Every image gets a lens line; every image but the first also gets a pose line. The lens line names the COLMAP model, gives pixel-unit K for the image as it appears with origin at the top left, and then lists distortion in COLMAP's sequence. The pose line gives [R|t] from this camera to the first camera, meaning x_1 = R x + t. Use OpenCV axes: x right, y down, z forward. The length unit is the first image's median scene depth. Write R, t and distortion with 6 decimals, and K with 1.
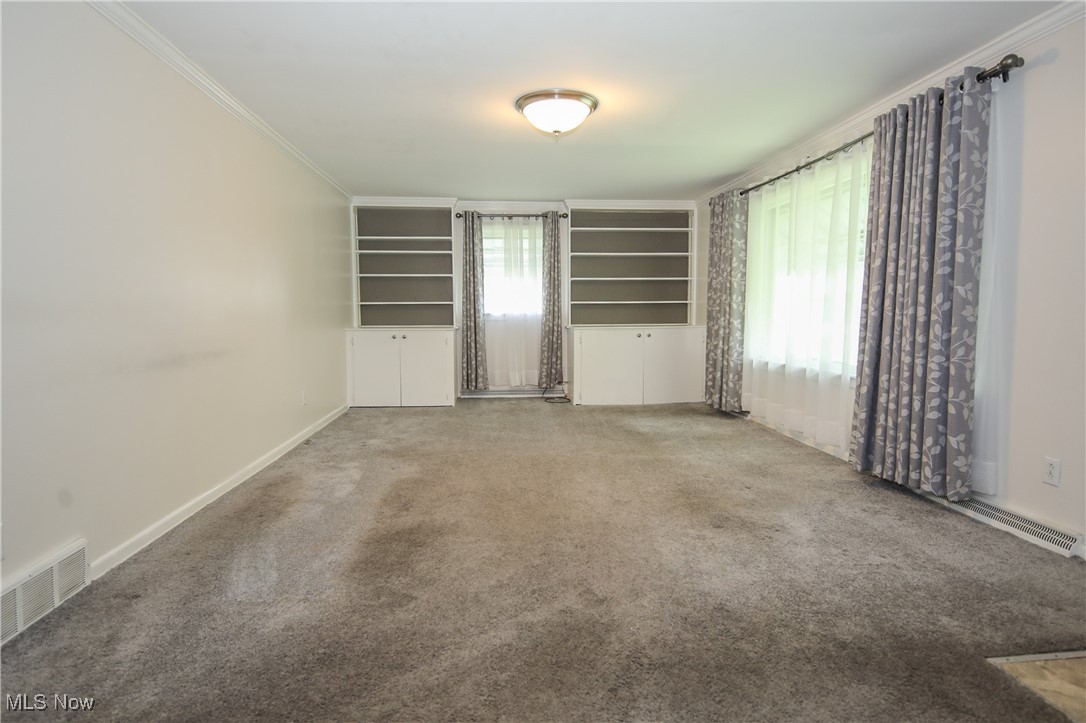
lens RADIAL K [[554.1, 0, 542.8], [0, 554.1, 363.0], [0, 0, 1]] dist [0.010727, -0.002419]
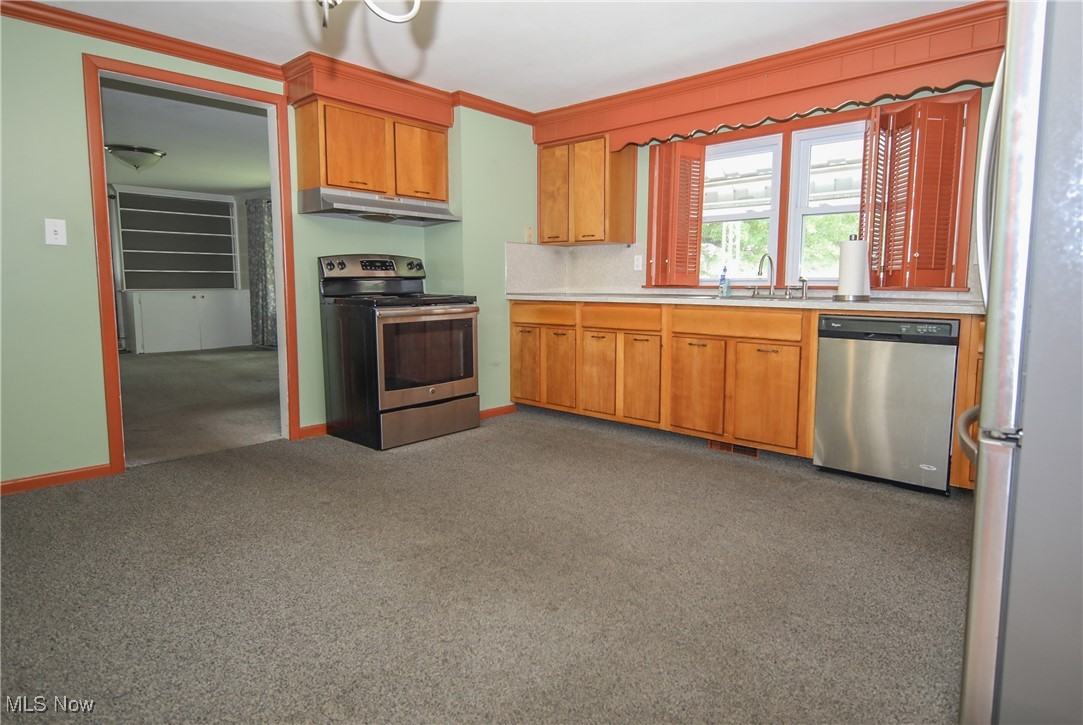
lens RADIAL K [[552.5, 0, 542.4], [0, 552.5, 336.7], [0, 0, 1]] dist [0.010727, -0.002419]
pose [[0.719150, -0.062060, 0.692078, -0.155559], [0.054102, 0.997981, 0.033272, 0.047107], [-0.692746, 0.013516, 0.721055, -0.542358]]
